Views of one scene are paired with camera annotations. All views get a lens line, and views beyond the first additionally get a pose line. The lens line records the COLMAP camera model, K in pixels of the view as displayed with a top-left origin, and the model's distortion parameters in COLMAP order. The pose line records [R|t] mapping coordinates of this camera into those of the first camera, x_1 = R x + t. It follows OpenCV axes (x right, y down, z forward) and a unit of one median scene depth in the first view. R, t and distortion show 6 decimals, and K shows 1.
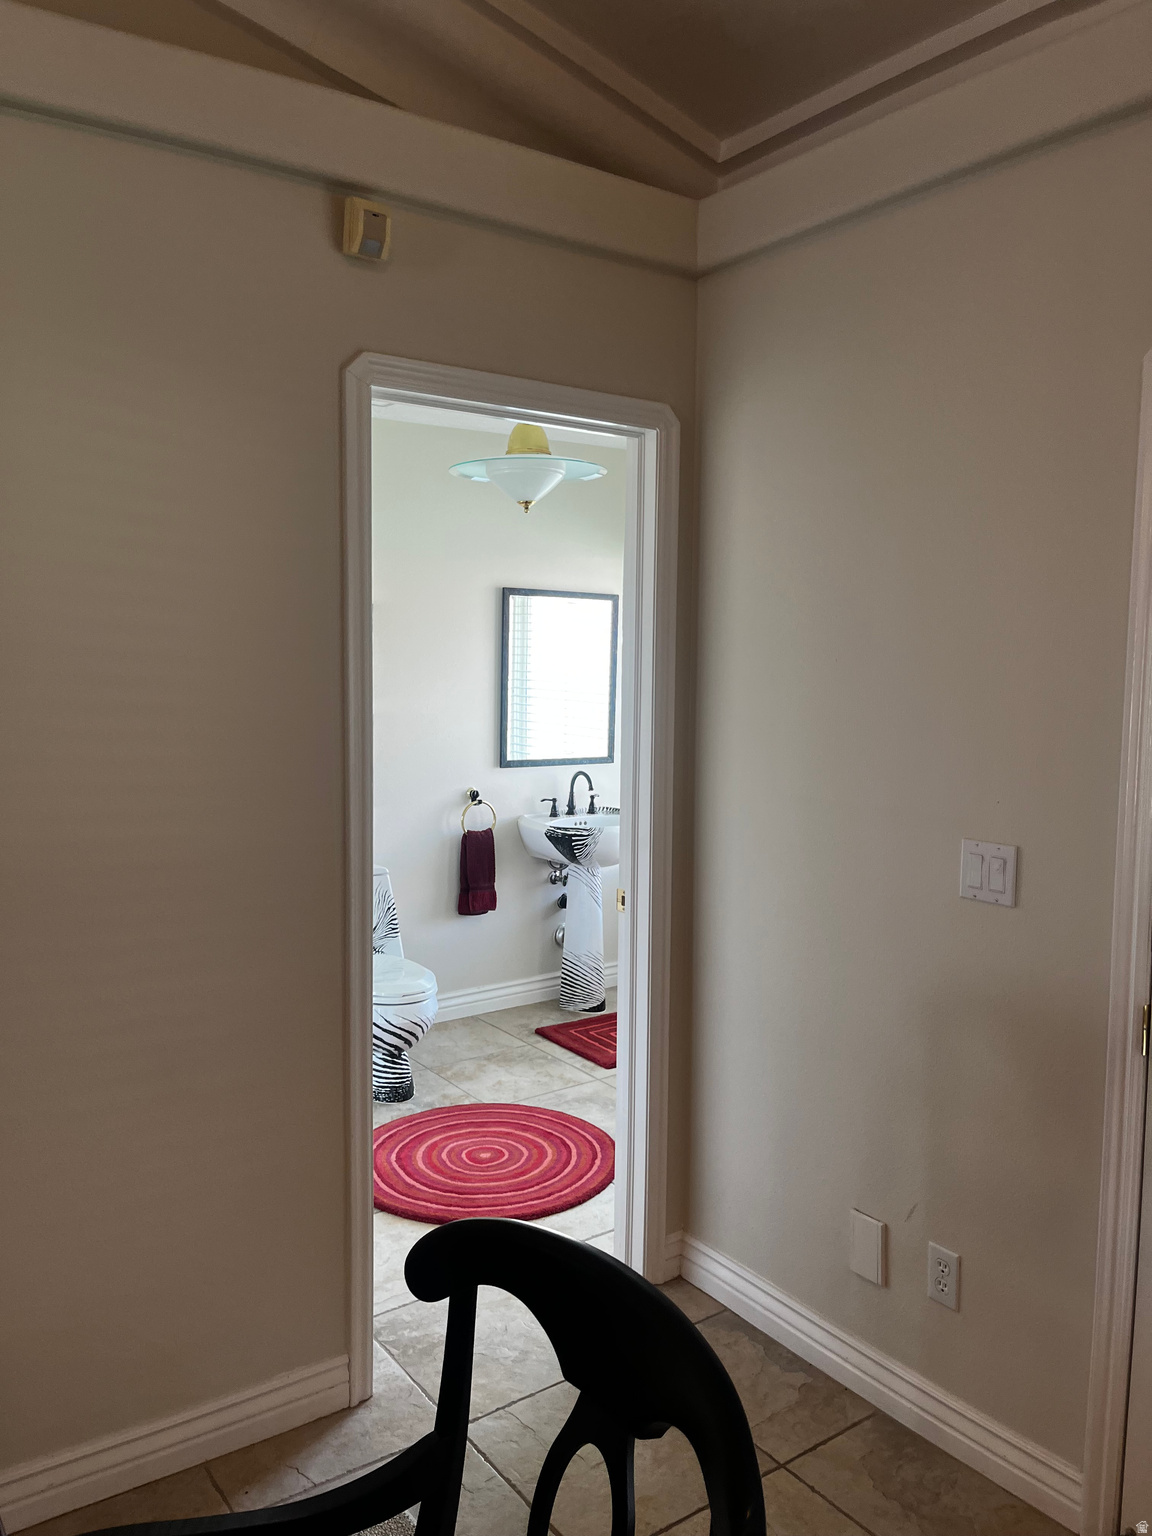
lens RADIAL K [[1171.8, 0, 575.6], [0, 1171.8, 767.9], [0, 0, 1]] dist [0.013293, -0.010442]
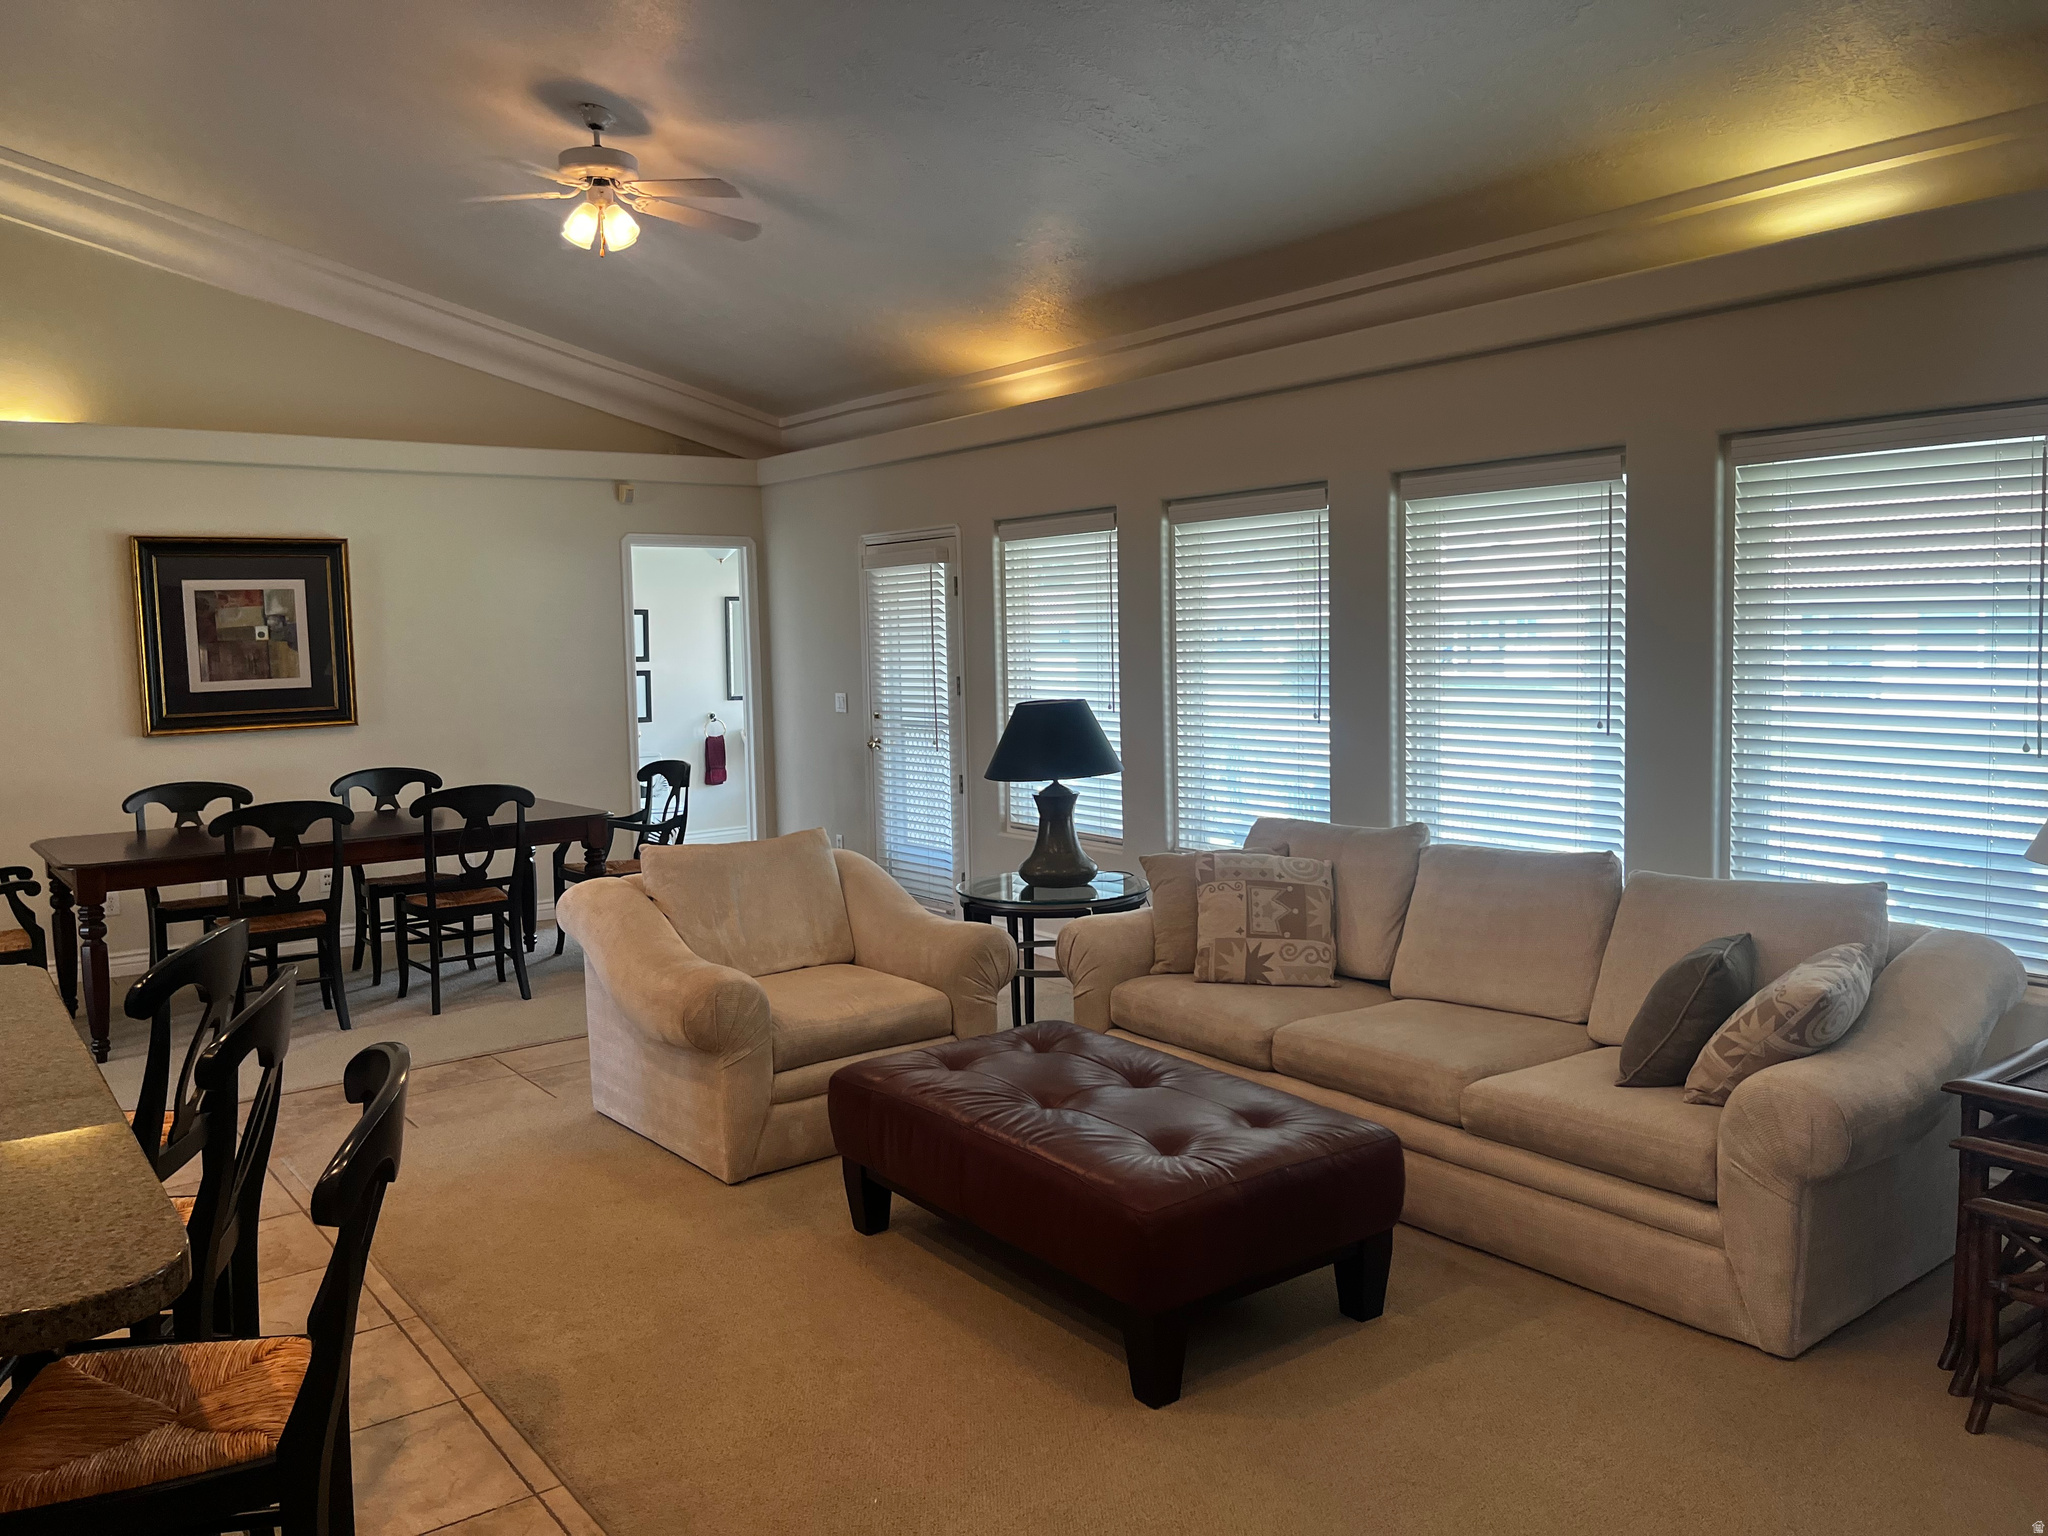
lens RADIAL K [[1562.4, 0, 1027.8], [0, 1562.4, 763.5], [0, 0, 1]] dist [0.013293, -0.010442]
pose [[0.998976, -0.033941, 0.029914, 0.580229], [0.034159, 0.999393, -0.006796, 0.235303], [-0.029665, 0.007811, 0.999529, -2.495567]]
